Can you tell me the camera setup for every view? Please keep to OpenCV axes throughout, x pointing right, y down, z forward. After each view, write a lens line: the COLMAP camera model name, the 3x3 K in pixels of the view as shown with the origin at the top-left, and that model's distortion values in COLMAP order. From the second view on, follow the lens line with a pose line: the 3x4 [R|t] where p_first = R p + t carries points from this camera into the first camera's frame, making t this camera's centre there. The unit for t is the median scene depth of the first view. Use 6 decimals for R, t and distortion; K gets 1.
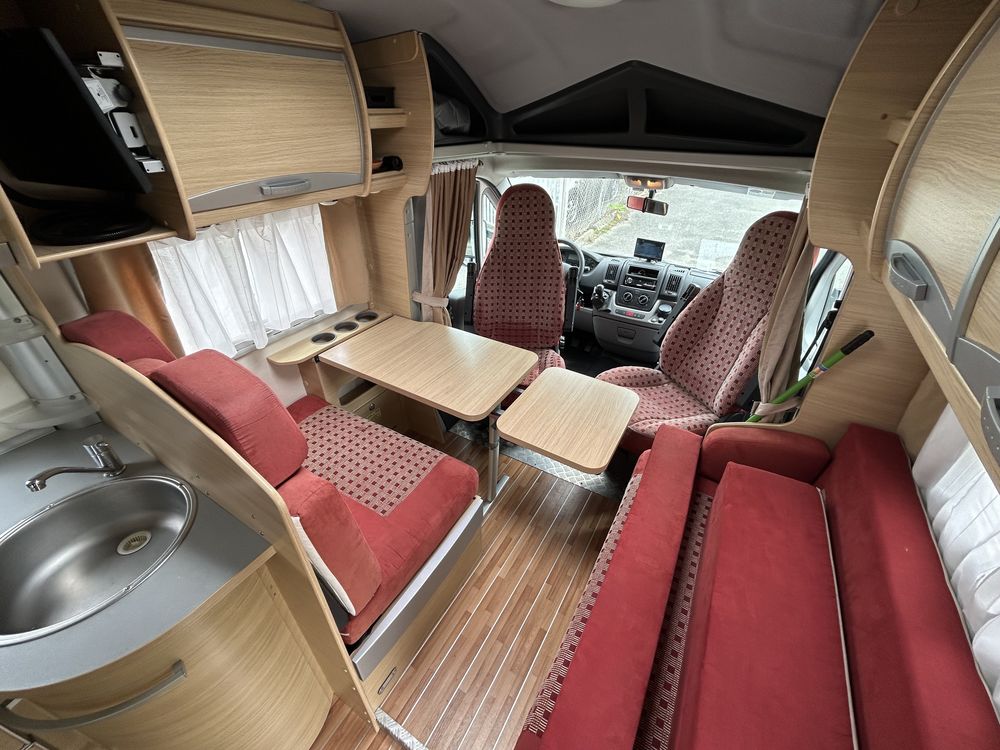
lens RADIAL K [[404.7, 0, 501.4], [0, 404.7, 373.2], [0, 0, 1]] dist [0.001933, -0.001606]
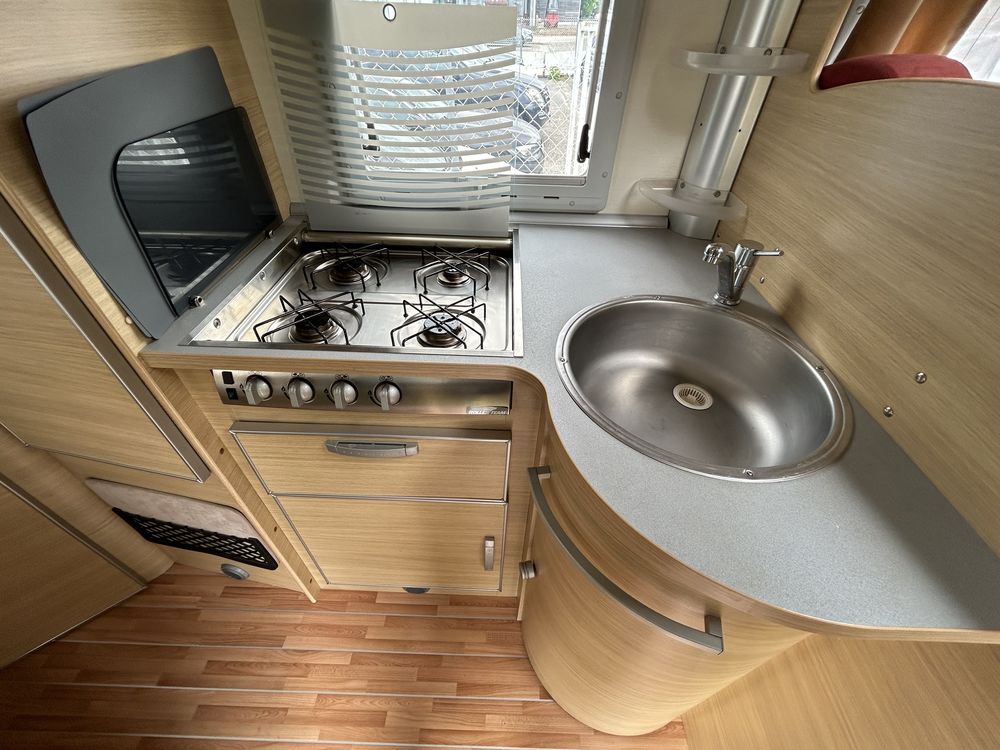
lens RADIAL K [[404.7, 0, 498.3], [0, 404.7, 374.9], [0, 0, 1]] dist [0.001933, -0.001606]
pose [[0.492812, 0.576400, -0.651843, -0.634685], [-0.492316, 0.802395, 0.337323, 0.320821], [0.717468, 0.154676, 0.679201, 0.256768]]
